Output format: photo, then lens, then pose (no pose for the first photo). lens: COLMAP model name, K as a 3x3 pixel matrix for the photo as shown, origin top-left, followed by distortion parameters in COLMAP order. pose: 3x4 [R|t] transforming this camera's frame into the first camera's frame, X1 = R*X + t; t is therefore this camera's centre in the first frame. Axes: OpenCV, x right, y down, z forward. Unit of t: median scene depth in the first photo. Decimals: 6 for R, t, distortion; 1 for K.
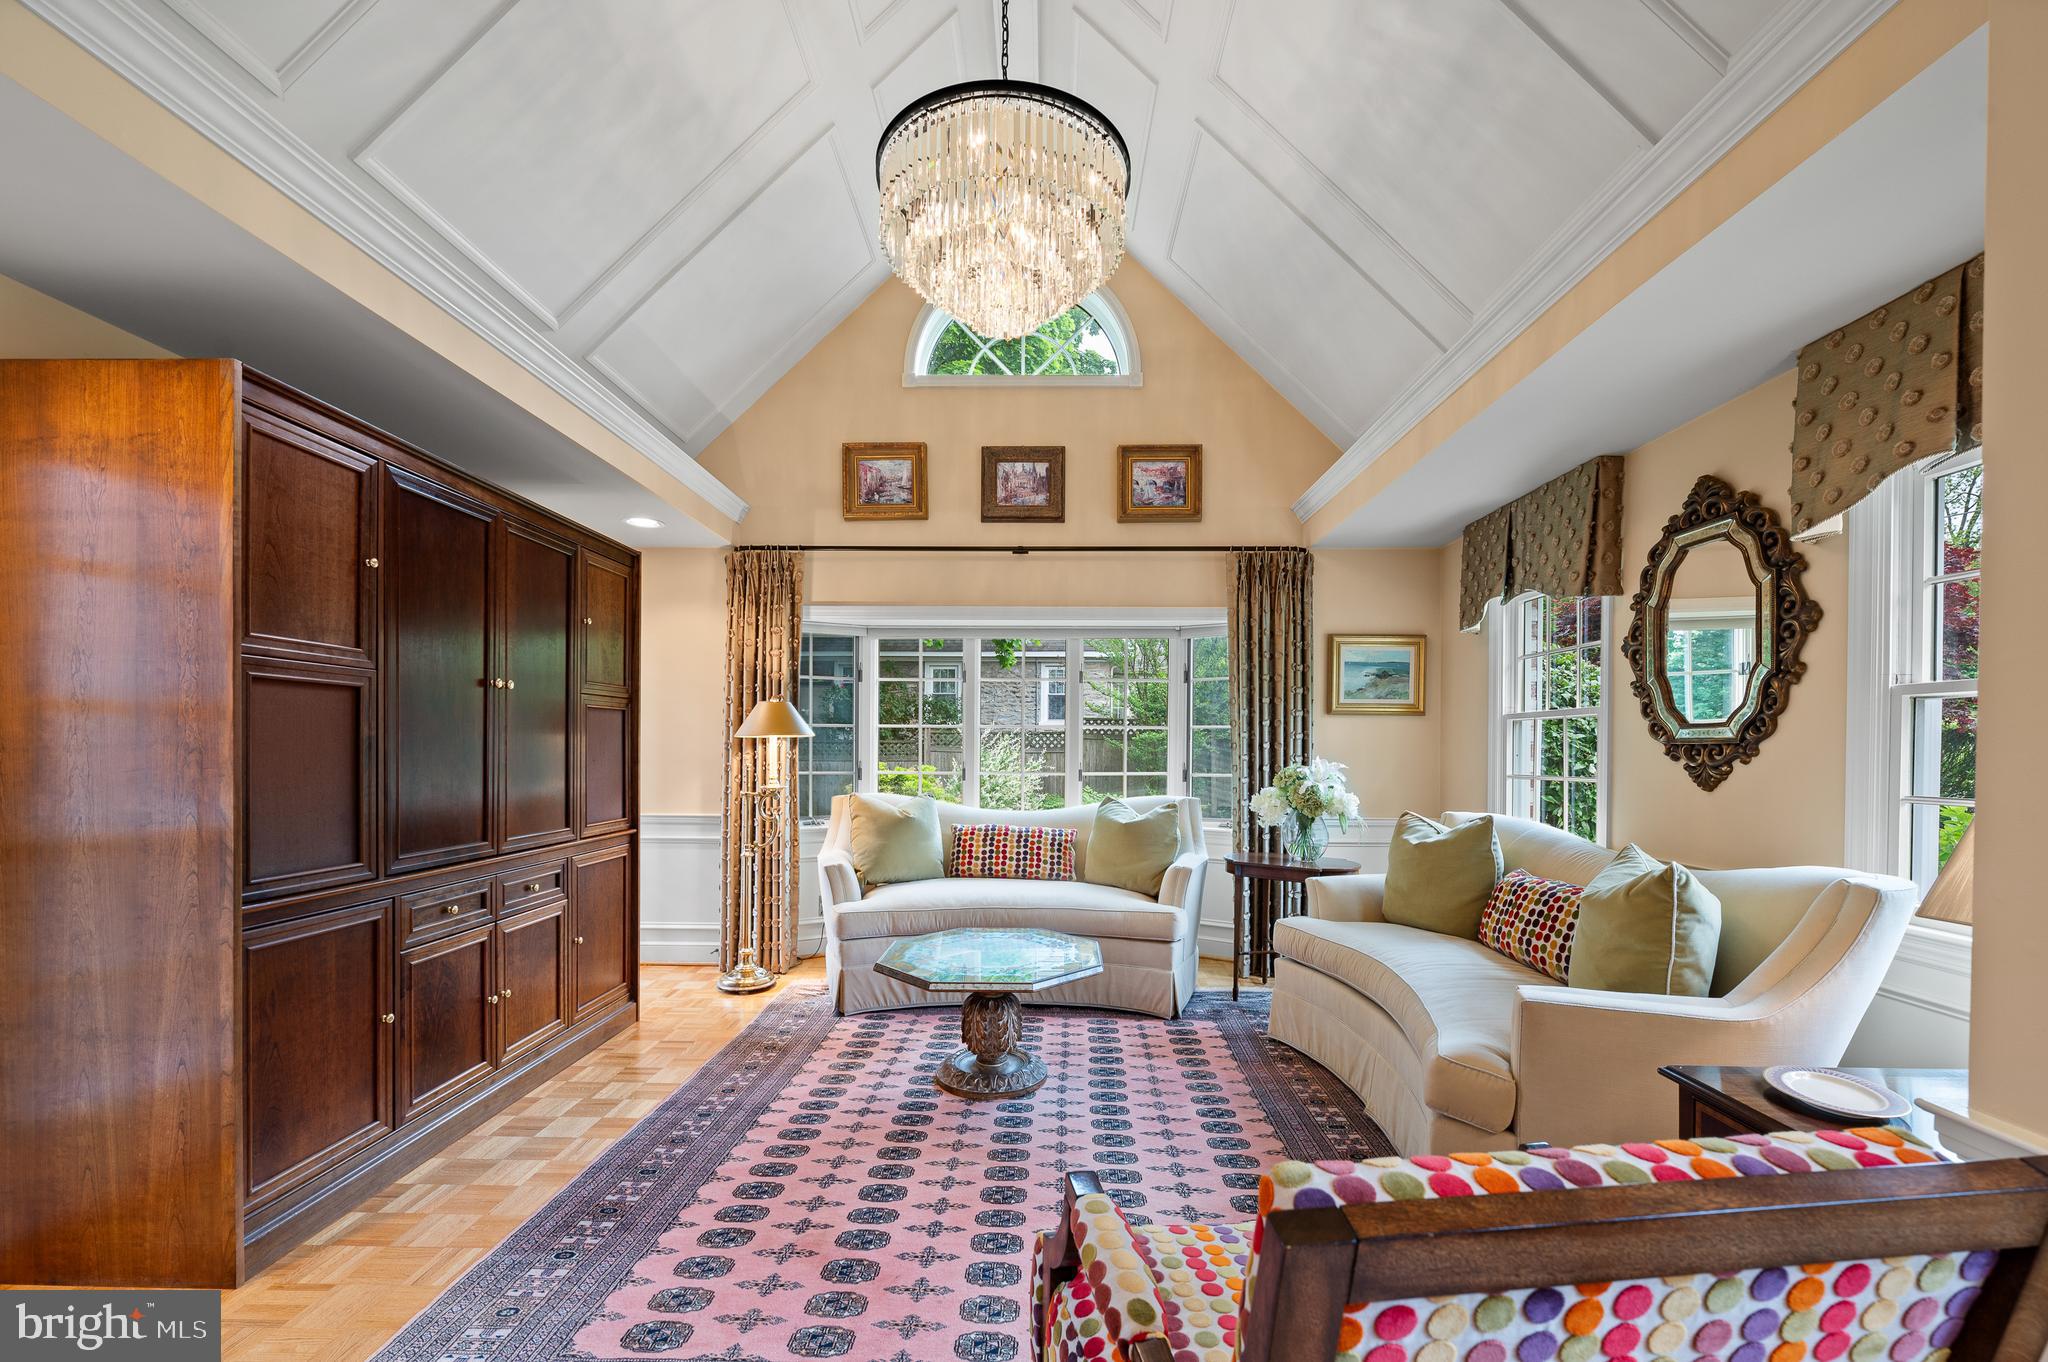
lens RADIAL K [[839.5, 0, 1039.4], [0, 839.5, 751.3], [0, 0, 1]] dist [-0.000231, -0.000155]
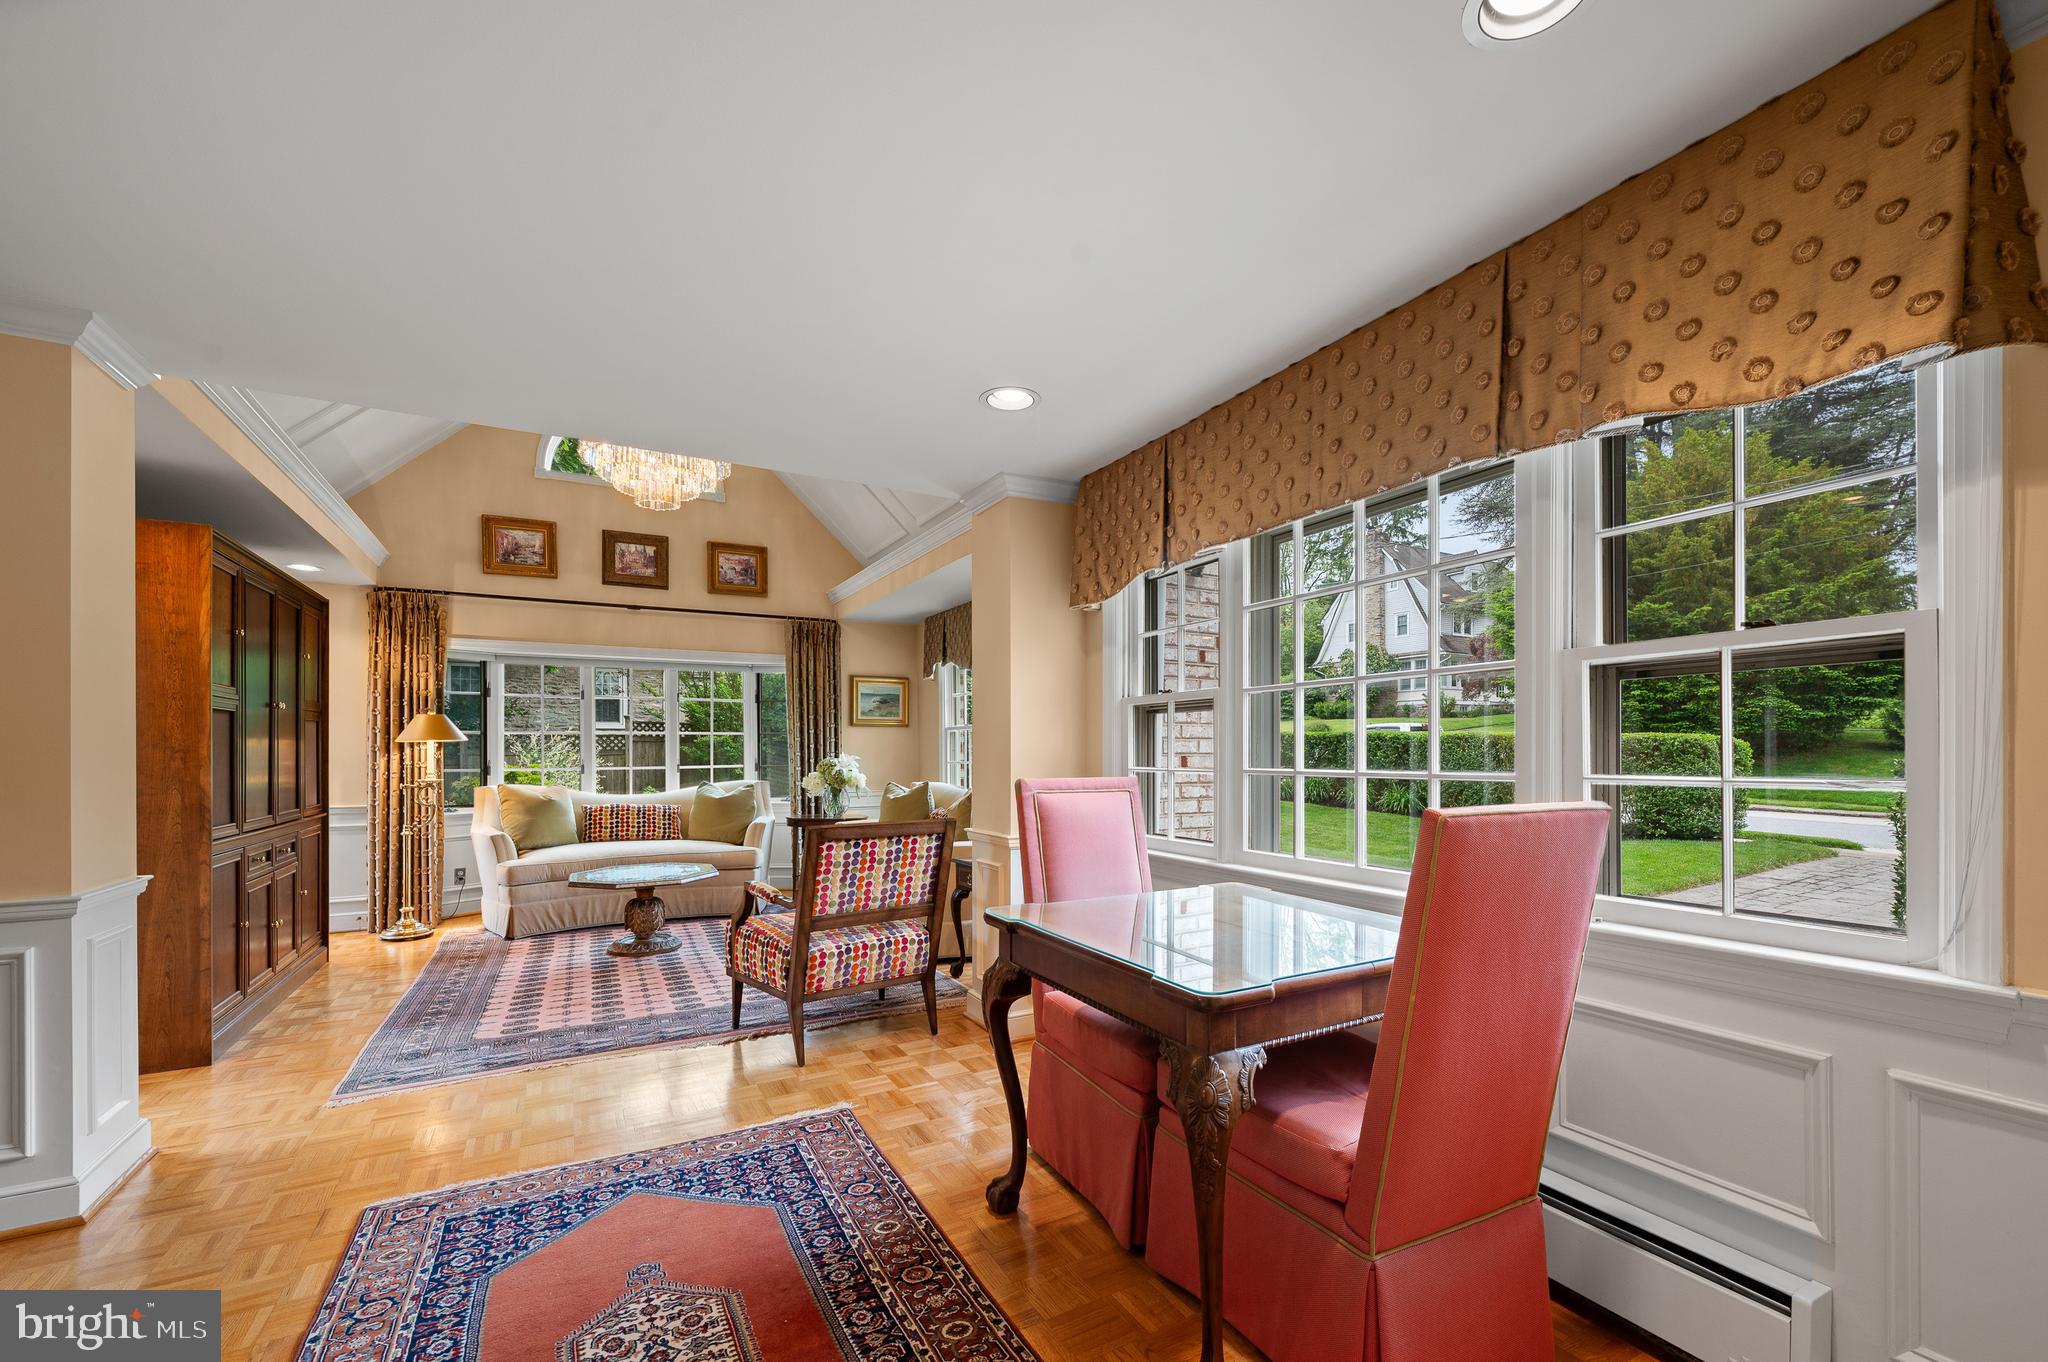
lens RADIAL K [[839.5, 0, 1039.4], [0, 839.5, 751.3], [0, 0, 1]] dist [-0.000231, -0.000155]
pose [[0.864760, -0.008747, 0.502109, -0.147118], [0.010116, 0.999949, -0.000002, 0.007256], [-0.502083, 0.005081, 0.864804, -0.560005]]
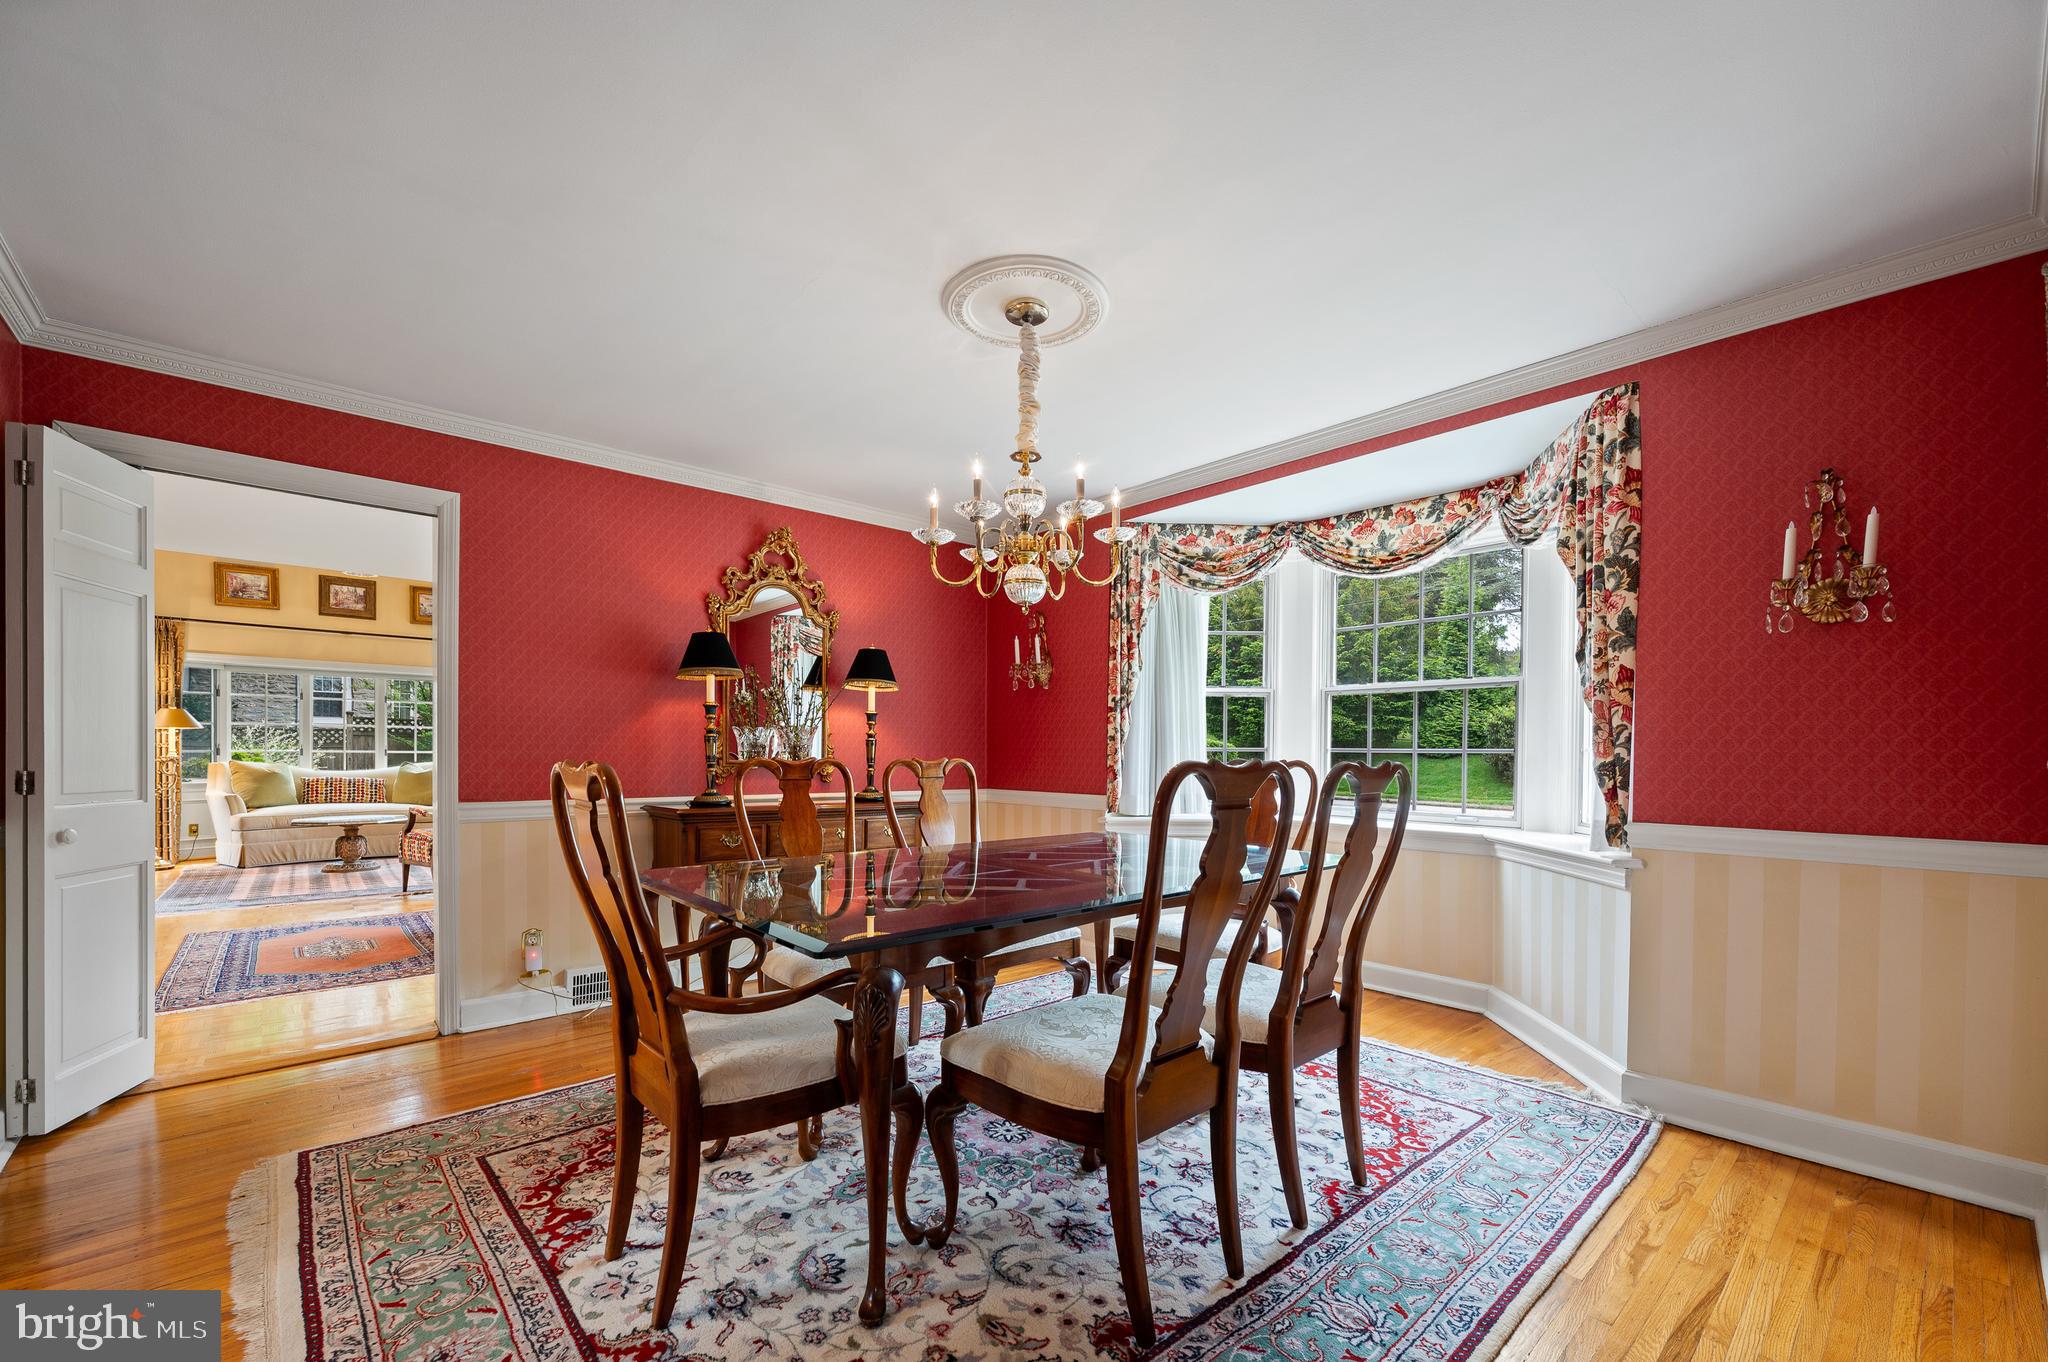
lens RADIAL K [[818.5, 0, 1035.1], [0, 818.5, 763.4], [0, 0, 1]] dist [-0.002124, -0.000025]
pose [[0.722916, -0.008627, 0.690882, -0.180773], [0.002187, 0.999946, 0.010198, 0.041271], [-0.690933, -0.005861, 0.722895, -1.447558]]
